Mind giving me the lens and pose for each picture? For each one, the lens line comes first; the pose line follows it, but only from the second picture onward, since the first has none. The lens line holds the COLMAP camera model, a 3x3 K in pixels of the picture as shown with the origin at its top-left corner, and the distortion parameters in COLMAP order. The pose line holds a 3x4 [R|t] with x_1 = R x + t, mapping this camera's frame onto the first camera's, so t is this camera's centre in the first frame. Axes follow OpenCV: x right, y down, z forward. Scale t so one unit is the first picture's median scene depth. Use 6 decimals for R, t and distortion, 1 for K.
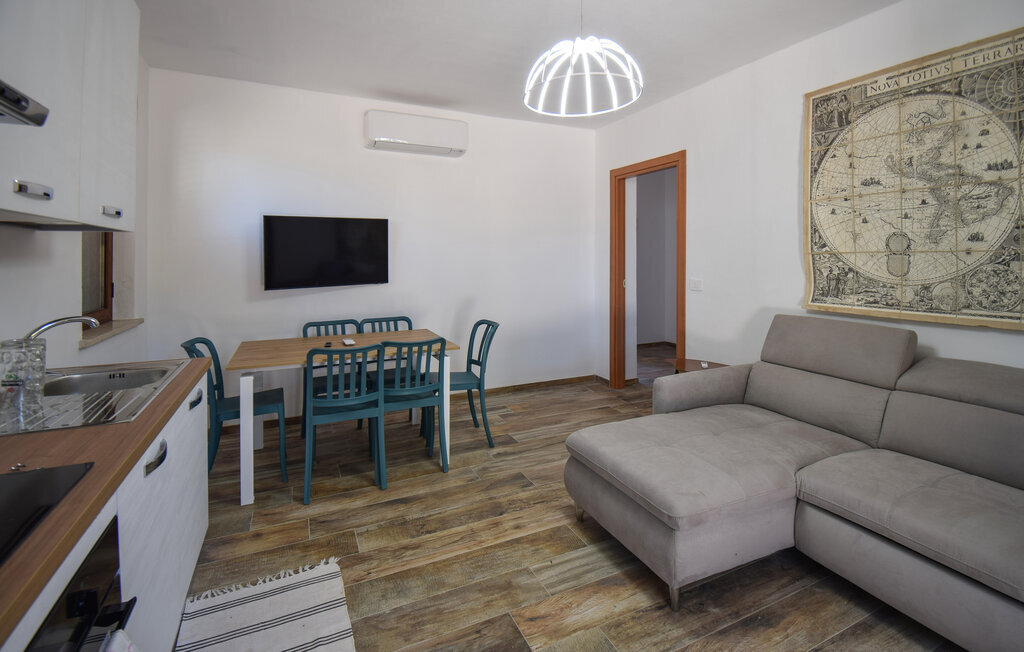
lens RADIAL K [[466.8, 0, 514.4], [0, 466.8, 256.0], [0, 0, 1]] dist [0.013218, -0.022673]
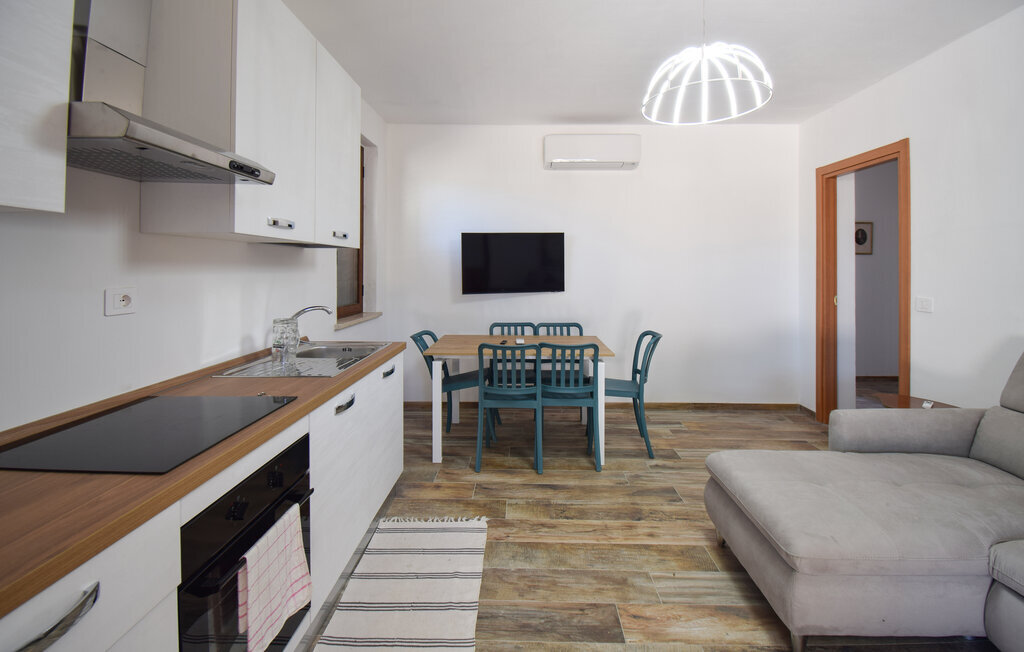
lens RADIAL K [[466.8, 0, 512.9], [0, 466.8, 264.0], [0, 0, 1]] dist [0.001159, -0.014641]
pose [[0.891238, 0.002676, -0.453528, 0.186966], [-0.005226, 0.999977, -0.004370, -0.001077], [0.453506, 0.006265, 0.891231, -0.036469]]
